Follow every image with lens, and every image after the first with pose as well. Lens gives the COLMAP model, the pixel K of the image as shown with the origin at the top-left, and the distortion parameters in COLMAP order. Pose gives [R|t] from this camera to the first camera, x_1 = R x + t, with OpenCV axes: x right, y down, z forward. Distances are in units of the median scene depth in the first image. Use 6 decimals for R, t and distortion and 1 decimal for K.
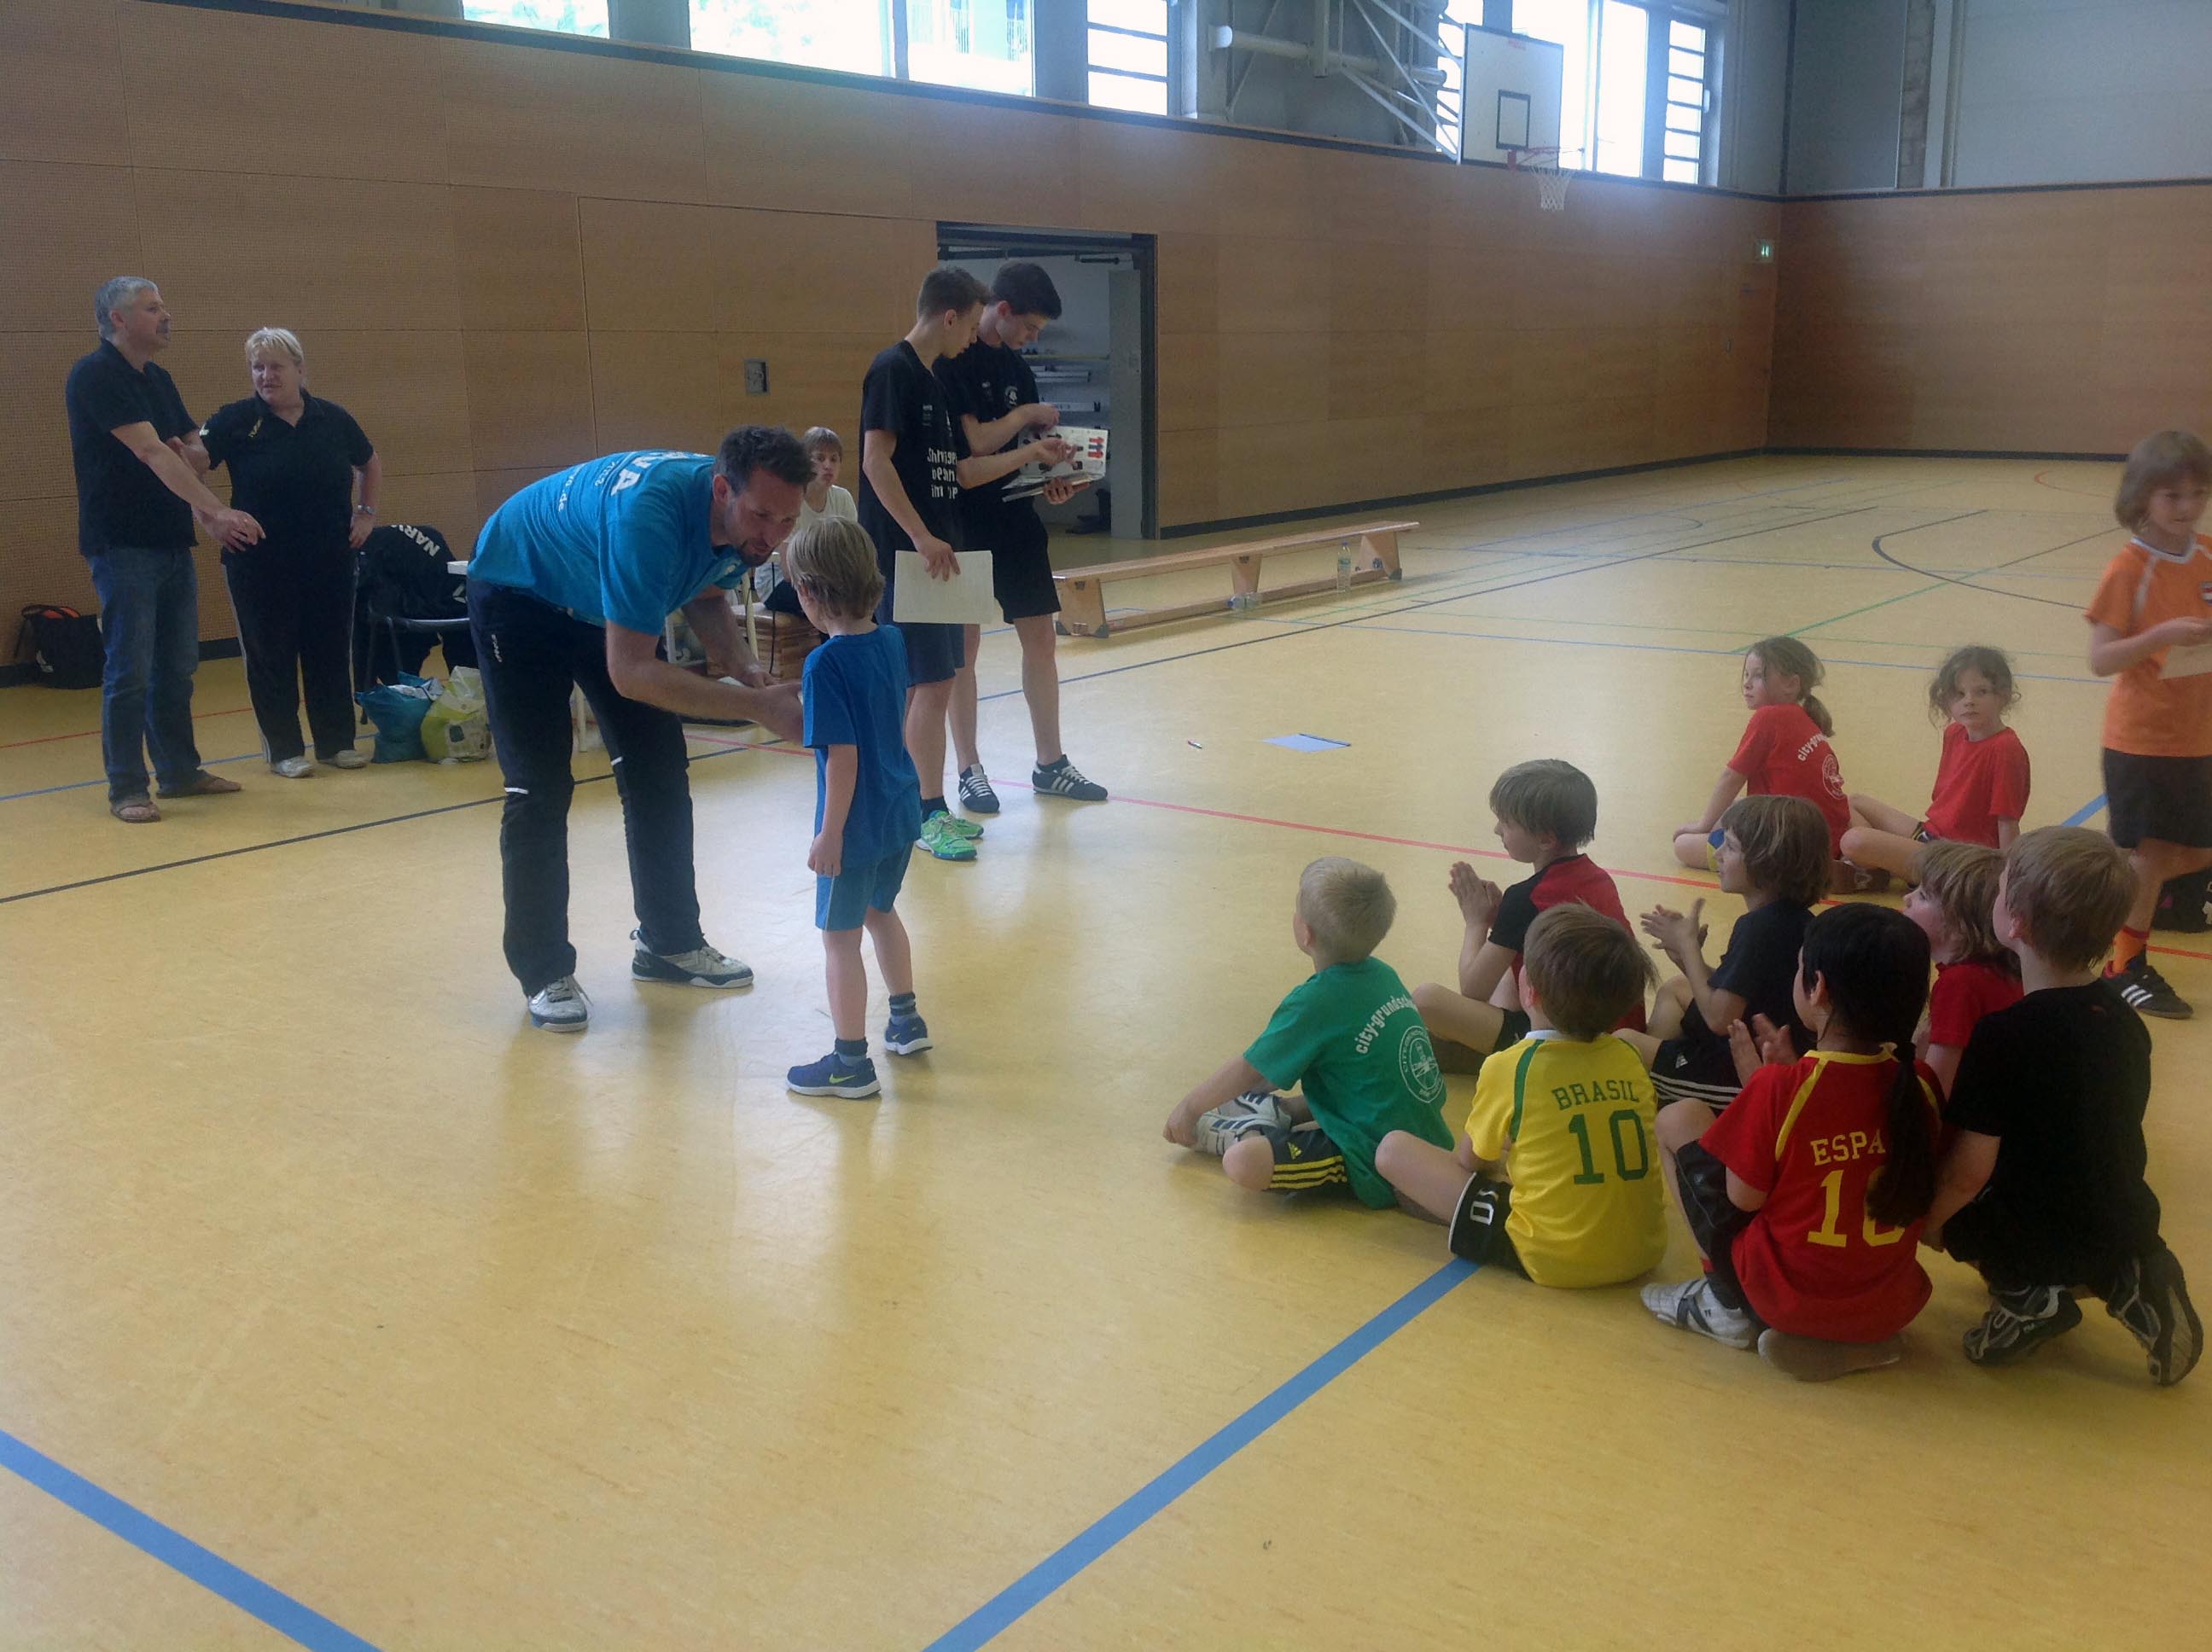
lens RADIAL K [[2207.2, 0, 1106.0], [0, 2207.2, 826.0], [0, 0, 1]] dist [0.306019, -0.775153]
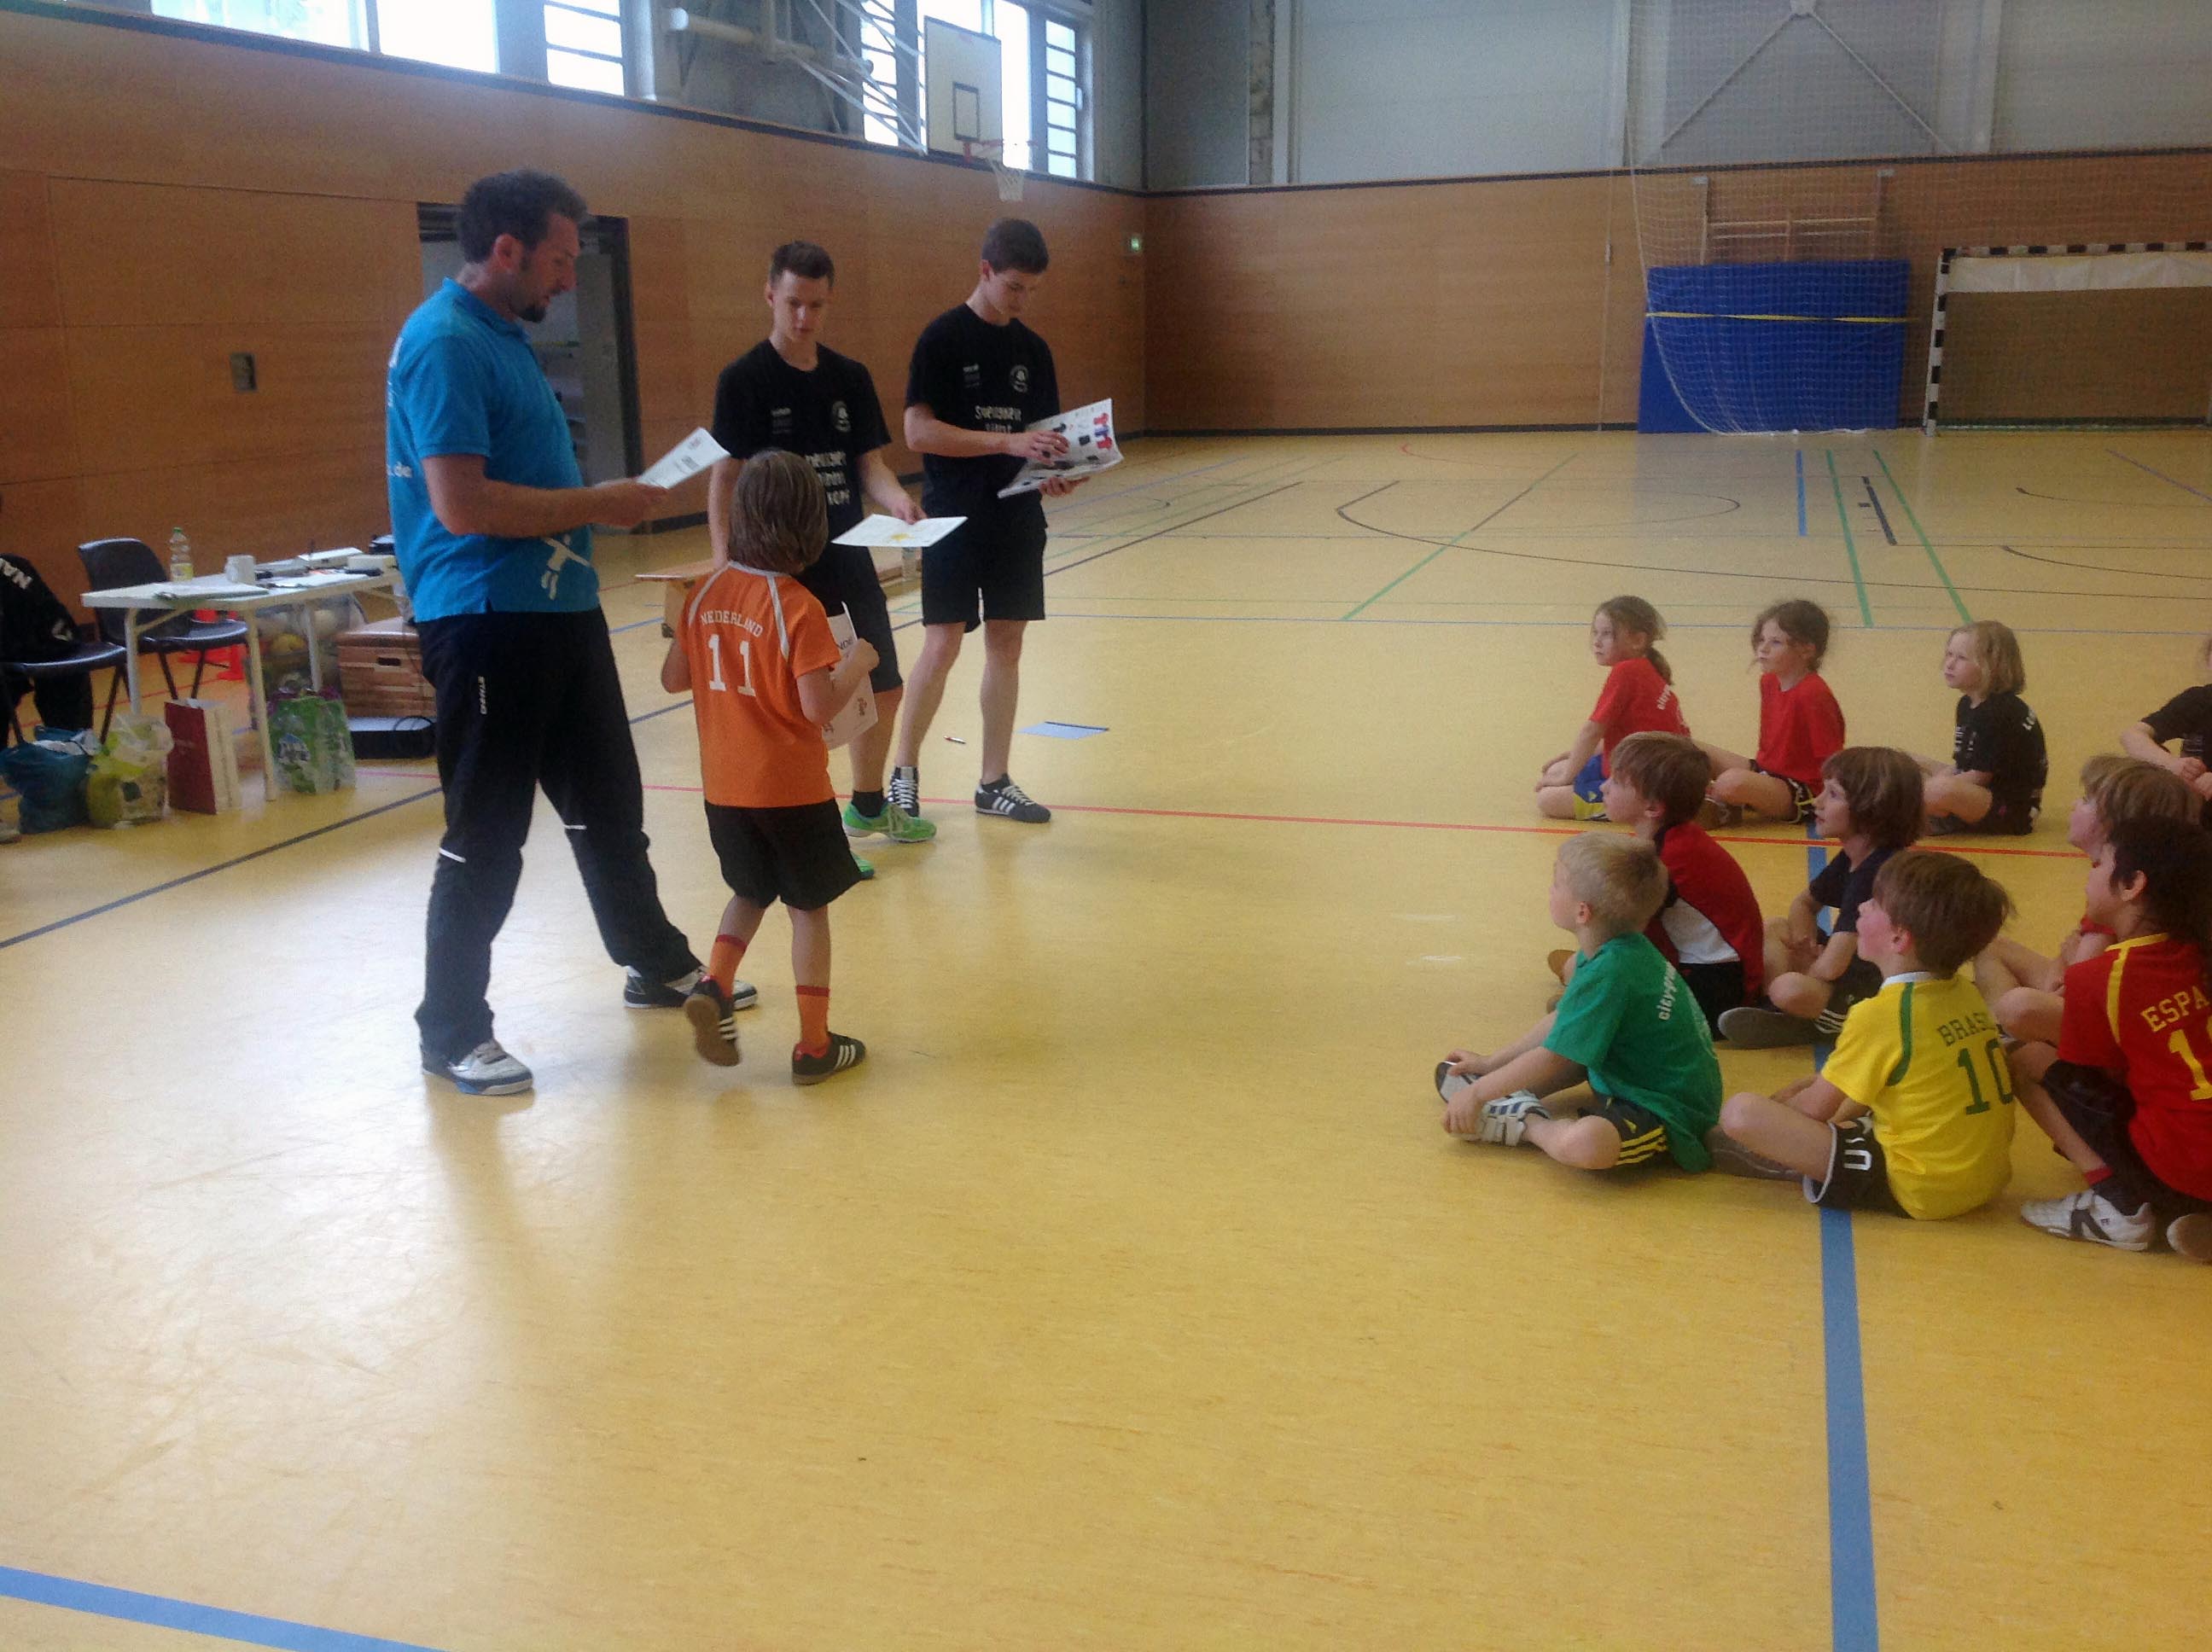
lens RADIAL K [[2289.0, 0, 1094.7], [0, 2289.0, 740.7], [0, 0, 1]] dist [0.064795, -0.020504]
pose [[0.944391, -0.071951, 0.320857, -0.119702], [0.083412, 0.996270, -0.022101, -0.005535], [-0.318070, 0.047635, 0.946870, 0.026916]]
